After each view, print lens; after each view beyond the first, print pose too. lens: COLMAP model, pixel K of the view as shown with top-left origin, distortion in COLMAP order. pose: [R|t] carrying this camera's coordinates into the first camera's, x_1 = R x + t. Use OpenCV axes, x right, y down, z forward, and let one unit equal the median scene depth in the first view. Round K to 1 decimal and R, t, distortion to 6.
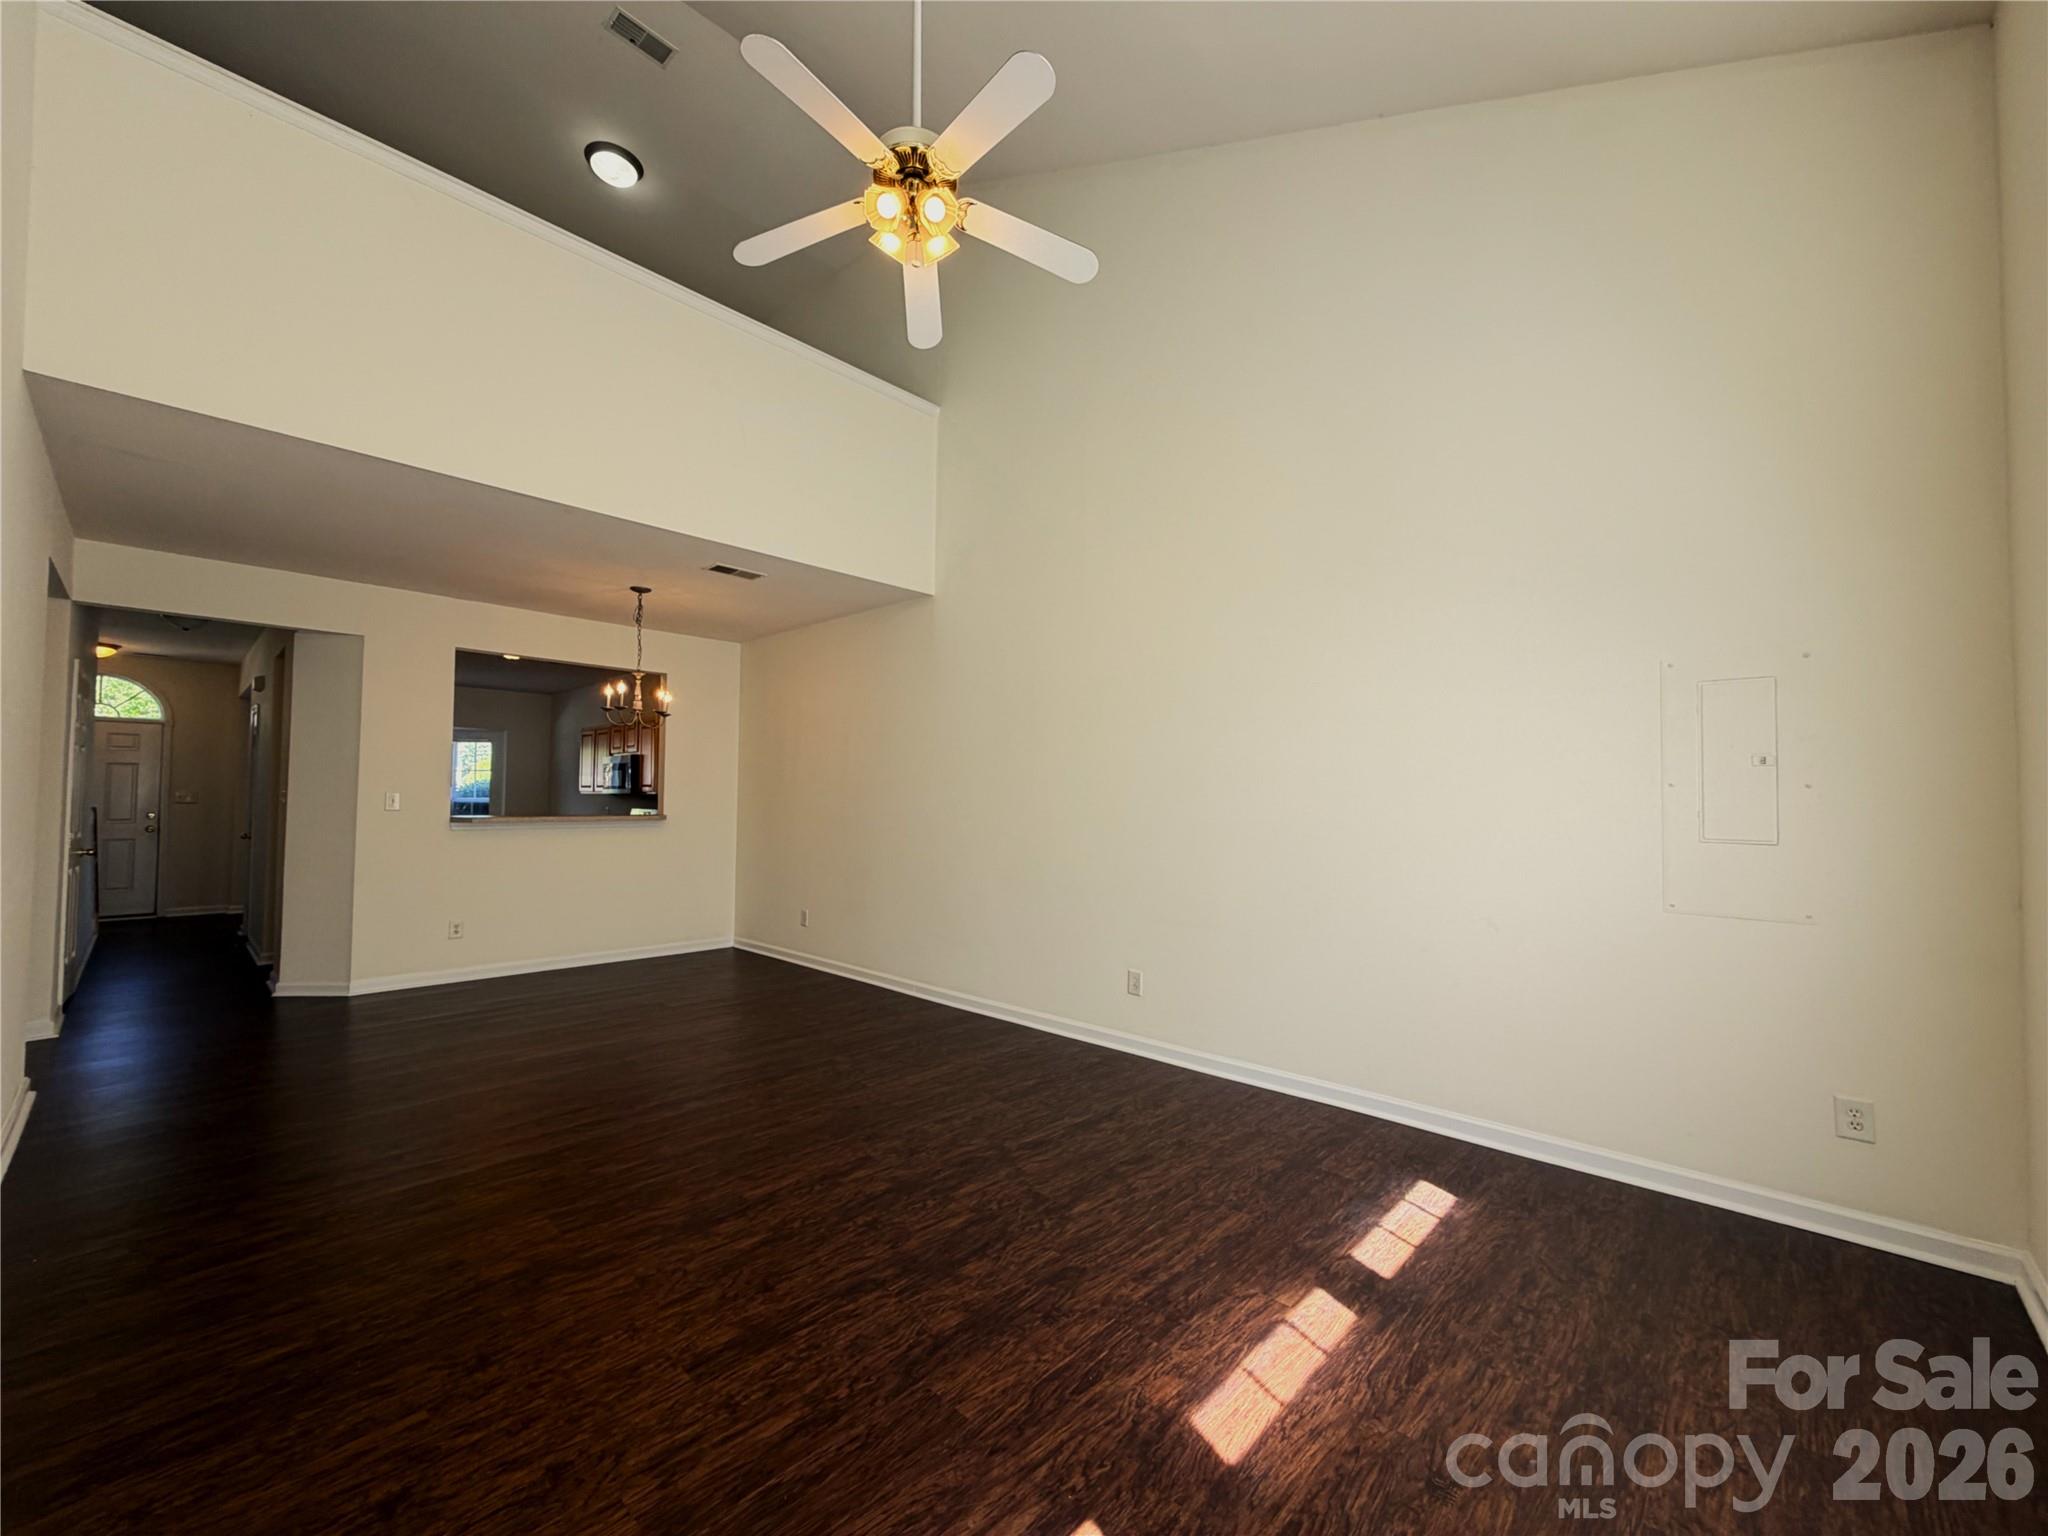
lens RADIAL K [[814.3, 0, 1019.5], [0, 814.3, 774.7], [0, 0, 1]] dist [0.003251, 0.000344]
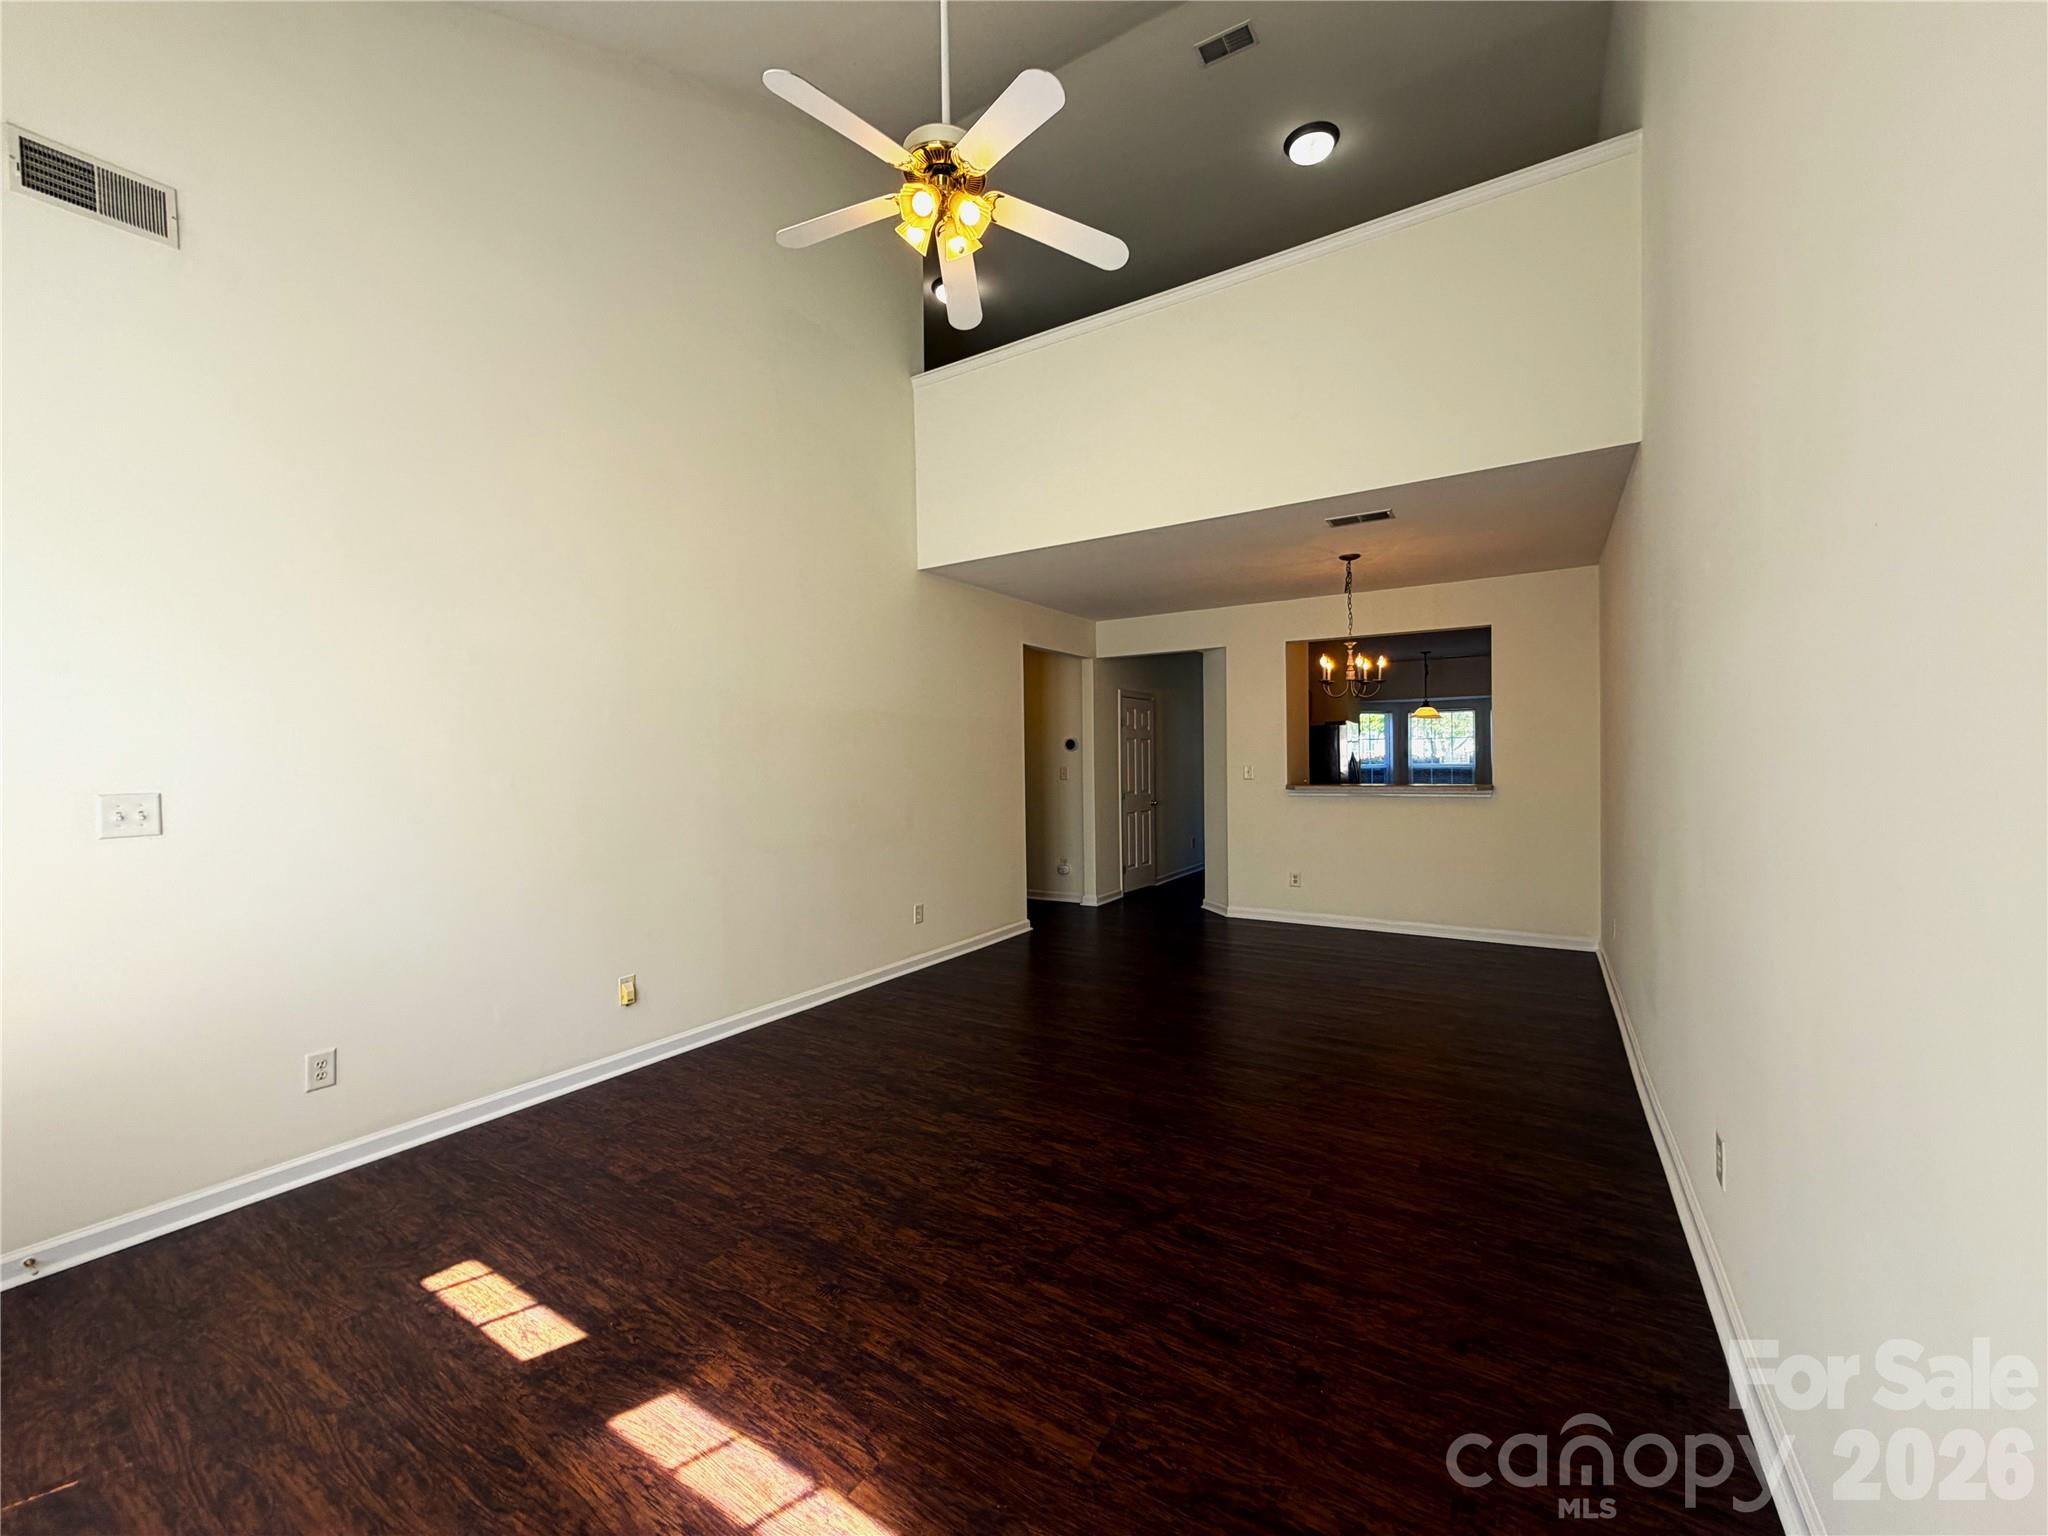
lens RADIAL K [[814.3, 0, 1020.3], [0, 814.3, 773.4], [0, 0, 1]] dist [0.003251, 0.000344]
pose [[0.190305, 0.002292, -0.981722, 1.059934], [0.047337, 0.998813, 0.011508, 0.009021], [0.980583, -0.048662, 0.189971, 1.031340]]
